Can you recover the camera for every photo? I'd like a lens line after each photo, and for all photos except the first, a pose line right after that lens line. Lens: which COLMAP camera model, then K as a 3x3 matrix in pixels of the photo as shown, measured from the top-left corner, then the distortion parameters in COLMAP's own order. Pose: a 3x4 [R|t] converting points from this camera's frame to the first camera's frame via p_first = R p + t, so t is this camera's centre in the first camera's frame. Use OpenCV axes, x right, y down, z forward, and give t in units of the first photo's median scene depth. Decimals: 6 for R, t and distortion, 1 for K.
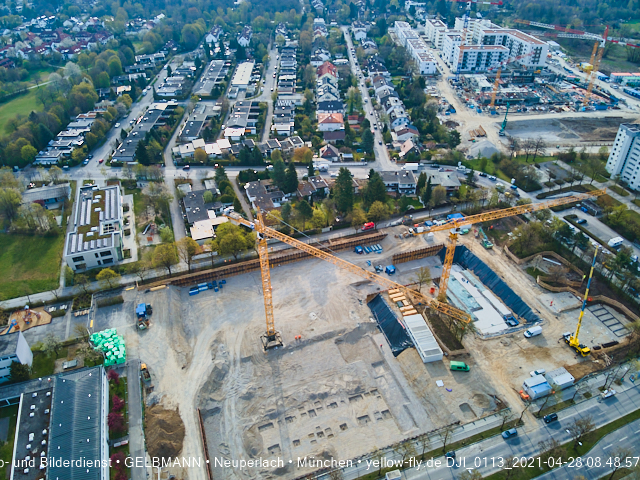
lens RADIAL K [[461.8, 0, 318.6], [0, 461.8, 238.3], [0, 0, 1]] dist [0.118852, -0.220000]
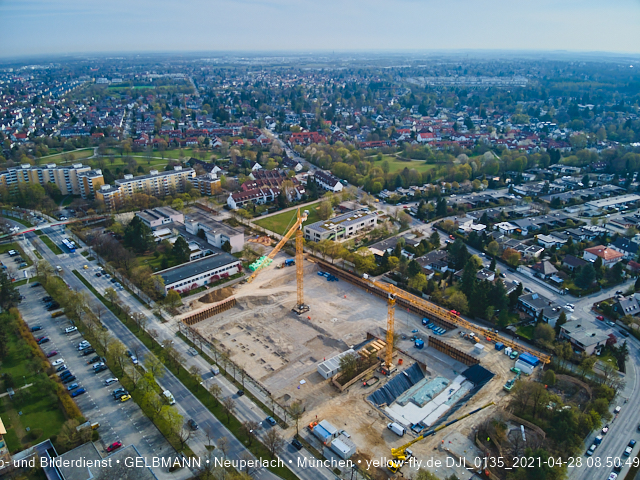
lens RADIAL K [[458.9, 0, 319.3], [0, 458.9, 240.4], [0, 0, 1]] dist [0.149631, -0.279601]
pose [[0.396885, 0.361941, -0.843493, 0.889261], [-0.536350, 0.837202, 0.106876, -0.124781], [0.744857, 0.409990, 0.526400, 0.161878]]
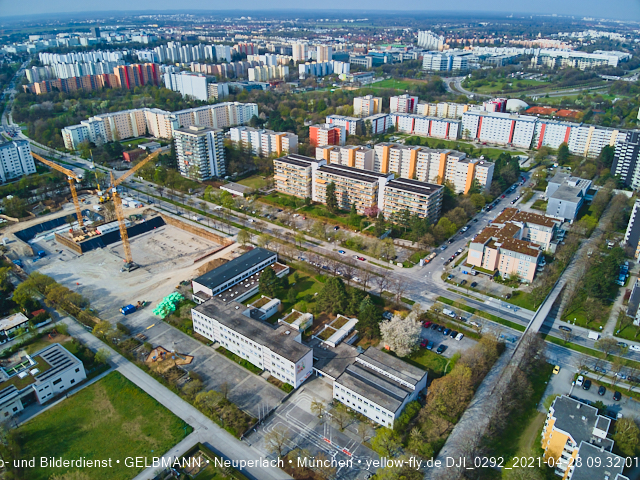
lens RADIAL K [[460.8, 0, 319.1], [0, 460.8, 239.6], [0, 0, 1]] dist [0.123844, -0.229133]
pose [[-0.545802, -0.361021, 0.756151, -1.339937], [0.490813, 0.593653, 0.637714, -0.441865], [-0.679119, 0.719194, -0.146823, 0.613286]]
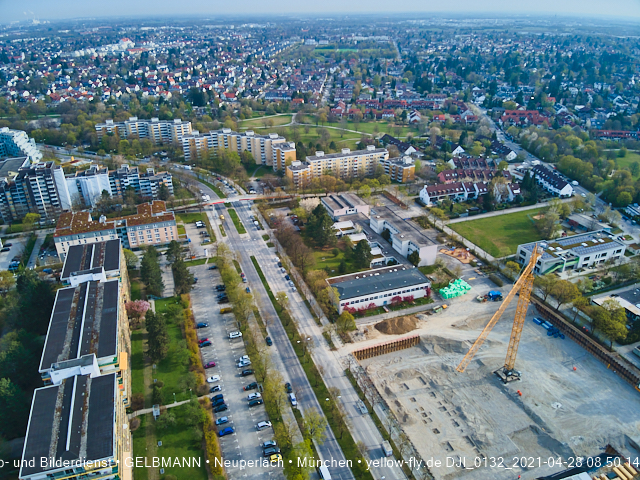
lens RADIAL K [[460.8, 0, 319.1], [0, 460.8, 239.6], [0, 0, 1]] dist [0.123844, -0.229133]
pose [[0.009780, 0.453507, -0.891199, 0.592809], [-0.576260, 0.730921, 0.365622, -0.126081], [0.817208, 0.509987, 0.268487, 0.169955]]
